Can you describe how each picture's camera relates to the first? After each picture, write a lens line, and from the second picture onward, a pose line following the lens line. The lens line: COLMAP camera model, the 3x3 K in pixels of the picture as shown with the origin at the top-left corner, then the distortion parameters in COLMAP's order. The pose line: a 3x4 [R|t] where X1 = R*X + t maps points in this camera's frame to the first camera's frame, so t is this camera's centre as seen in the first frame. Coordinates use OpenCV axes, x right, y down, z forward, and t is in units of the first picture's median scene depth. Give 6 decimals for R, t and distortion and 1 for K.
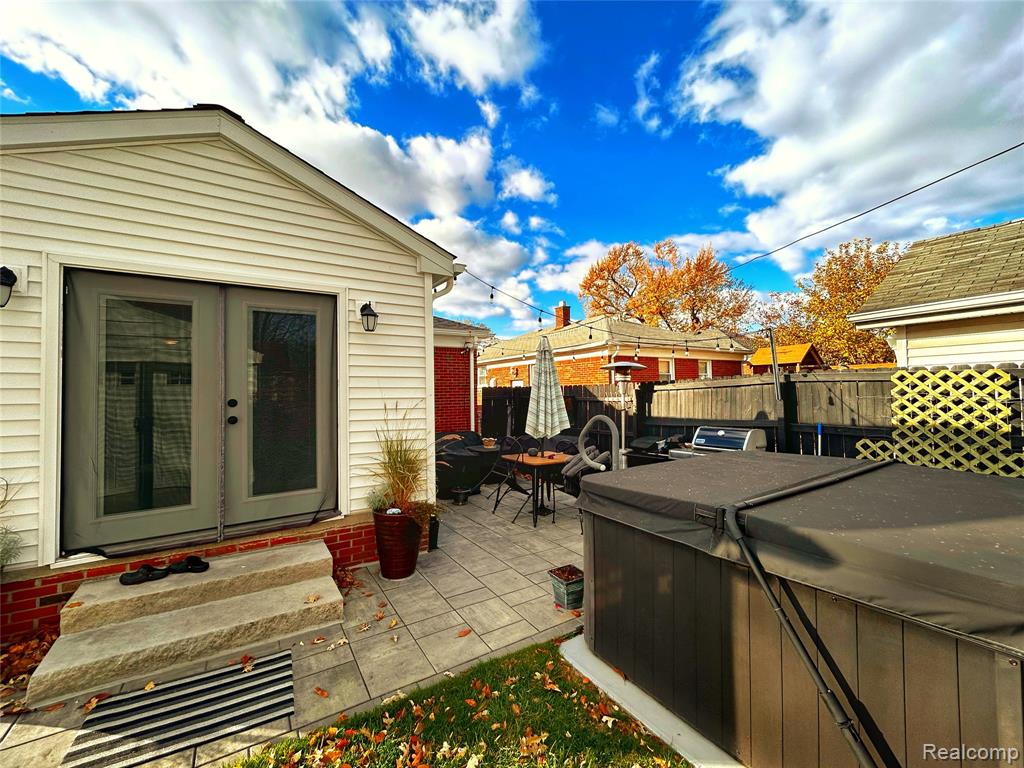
lens RADIAL K [[407.4, 0, 525.0], [0, 407.4, 383.4], [0, 0, 1]] dist [-0.009599, 0.000166]
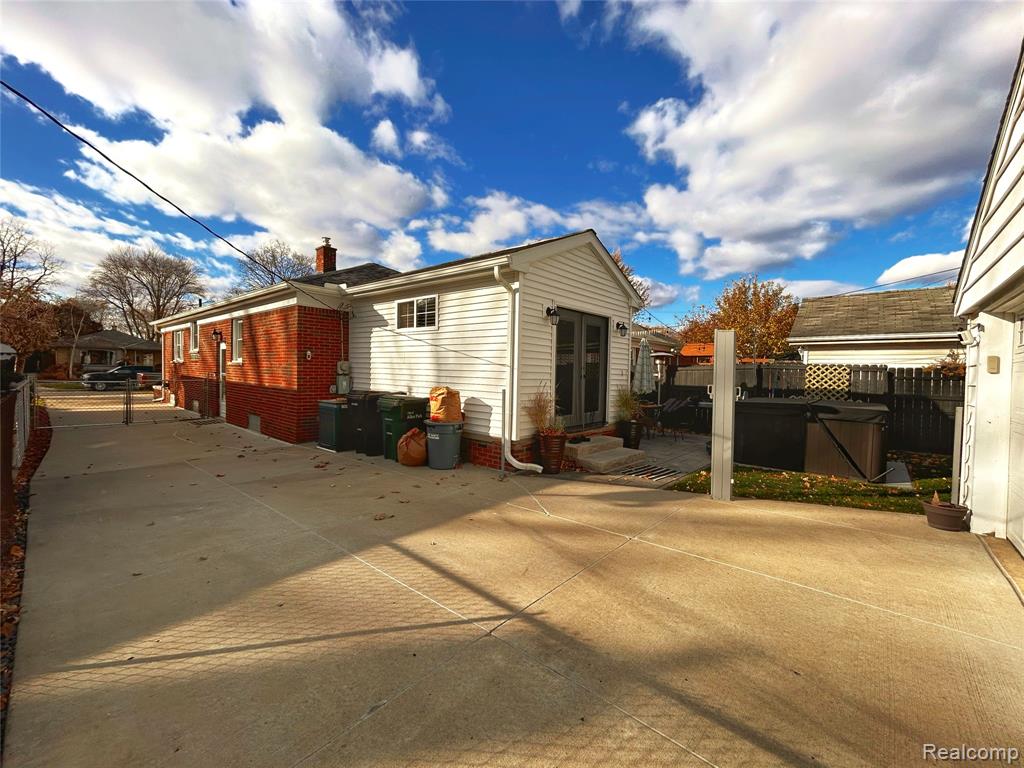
lens RADIAL K [[414.8, 0, 512.7], [0, 414.8, 378.2], [0, 0, 1]] dist [0.001676, 0.000241]
pose [[0.958137, 0.033196, 0.284378, -1.459732], [-0.044656, 0.998427, 0.033910, 0.039368], [-0.282805, -0.045190, 0.958112, -0.850022]]
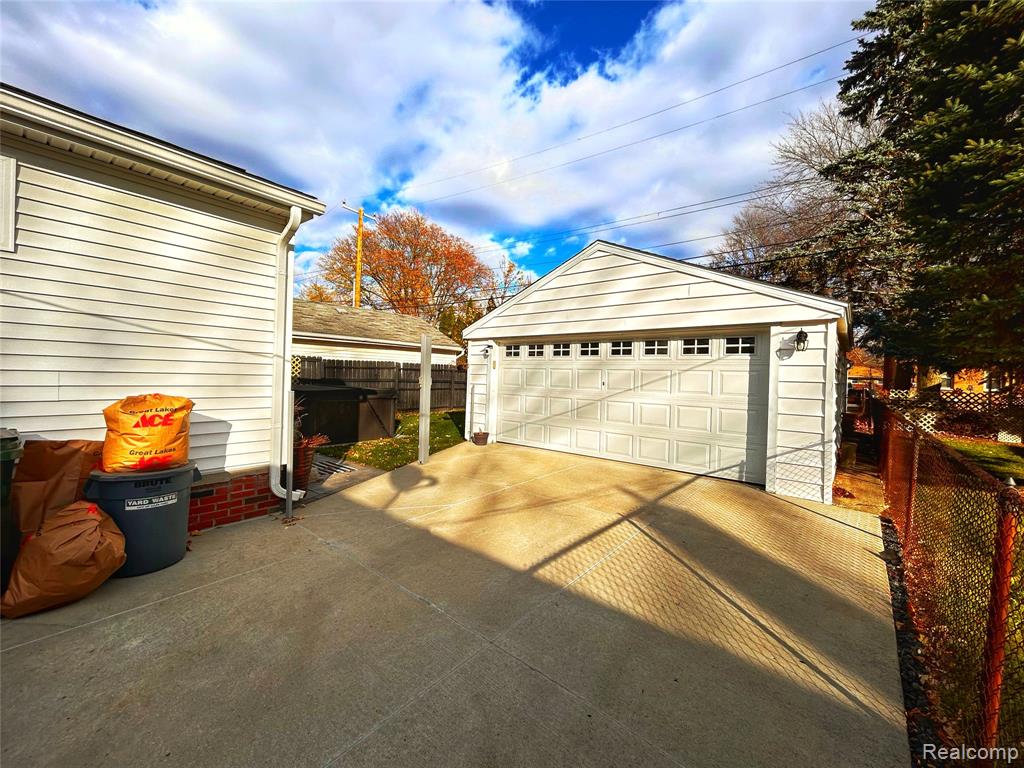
lens RADIAL K [[414.8, 0, 512.7], [0, 414.8, 378.2], [0, 0, 1]] dist [0.001676, 0.000241]
pose [[-0.315617, -0.000965, 0.948886, -2.212915], [-0.049288, 0.998666, -0.015379, 0.089264], [-0.947606, -0.051622, -0.315243, 0.415749]]
